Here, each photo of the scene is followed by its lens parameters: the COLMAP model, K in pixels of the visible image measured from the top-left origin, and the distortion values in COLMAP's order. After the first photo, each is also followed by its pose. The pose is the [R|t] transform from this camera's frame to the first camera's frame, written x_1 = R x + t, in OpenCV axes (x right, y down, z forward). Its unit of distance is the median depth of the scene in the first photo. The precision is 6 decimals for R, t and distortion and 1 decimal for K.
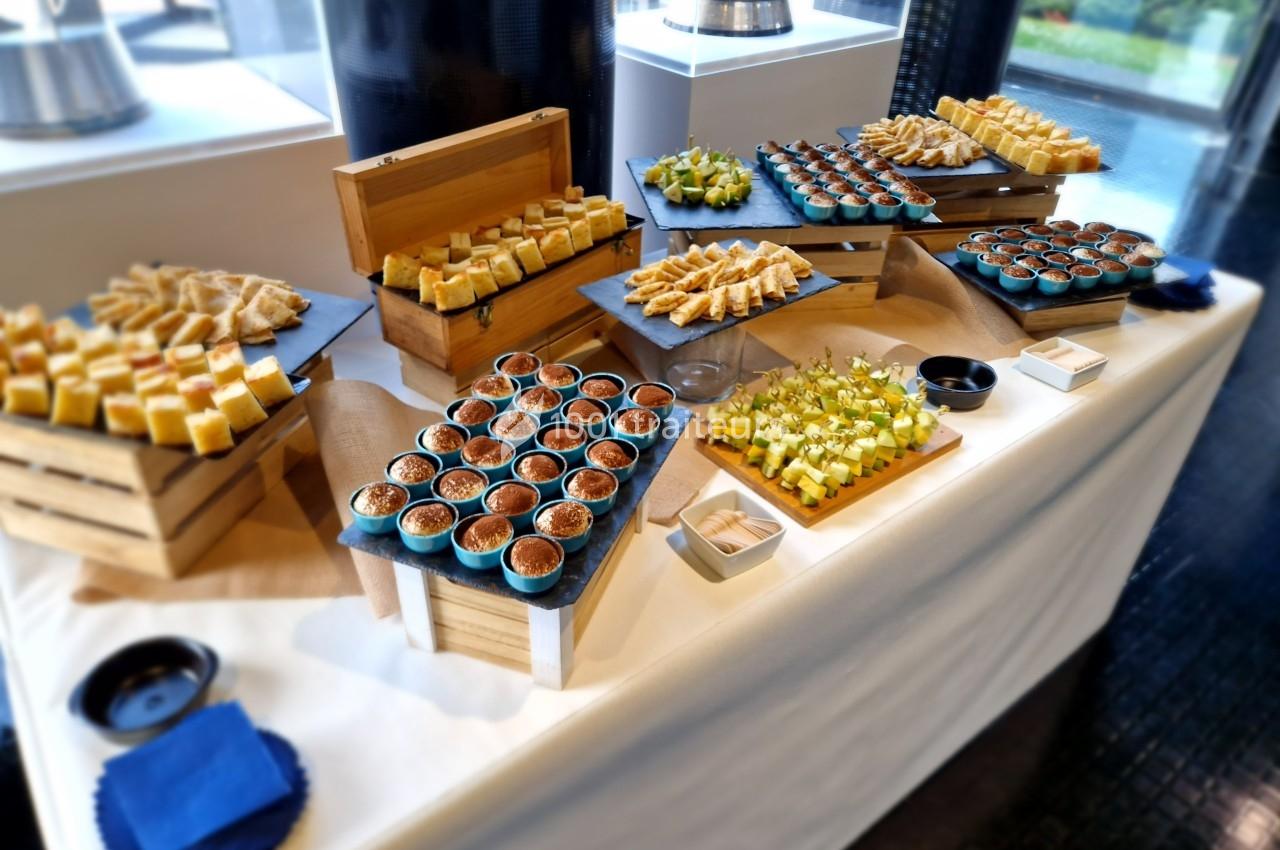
lens RADIAL K [[865.8, 0, 640.0], [0, 865.8, 425.0], [0, 0, 1]] dist [0.036559, -0.003040]
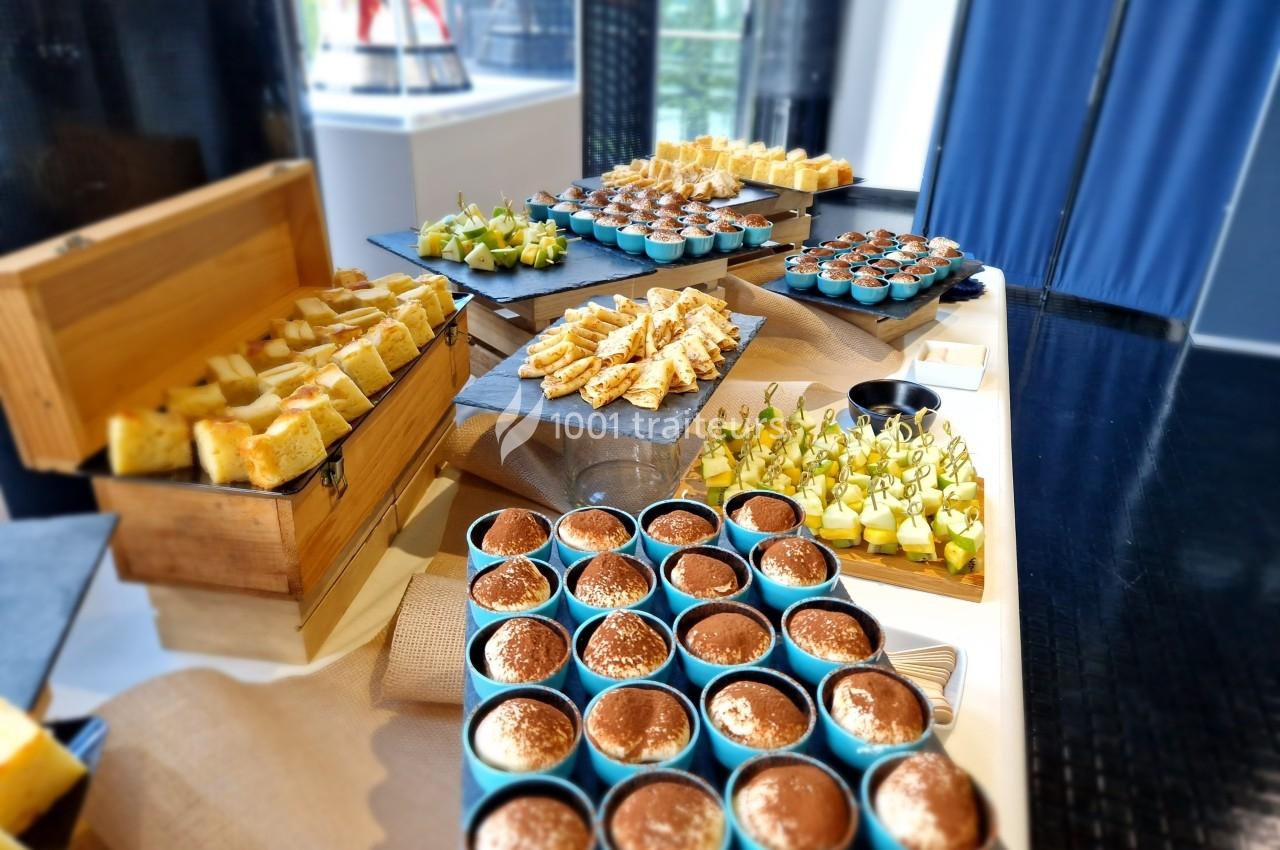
lens RADIAL K [[861.6, 0, 639.5], [0, 861.6, 395.1], [0, 0, 1]] dist [0.027522, -0.001626]
pose [[0.844349, -0.224258, 0.486604, -0.258391], [0.301182, 0.949781, -0.084889, -0.065164], [-0.443130, 0.218232, 0.869489, 0.383799]]
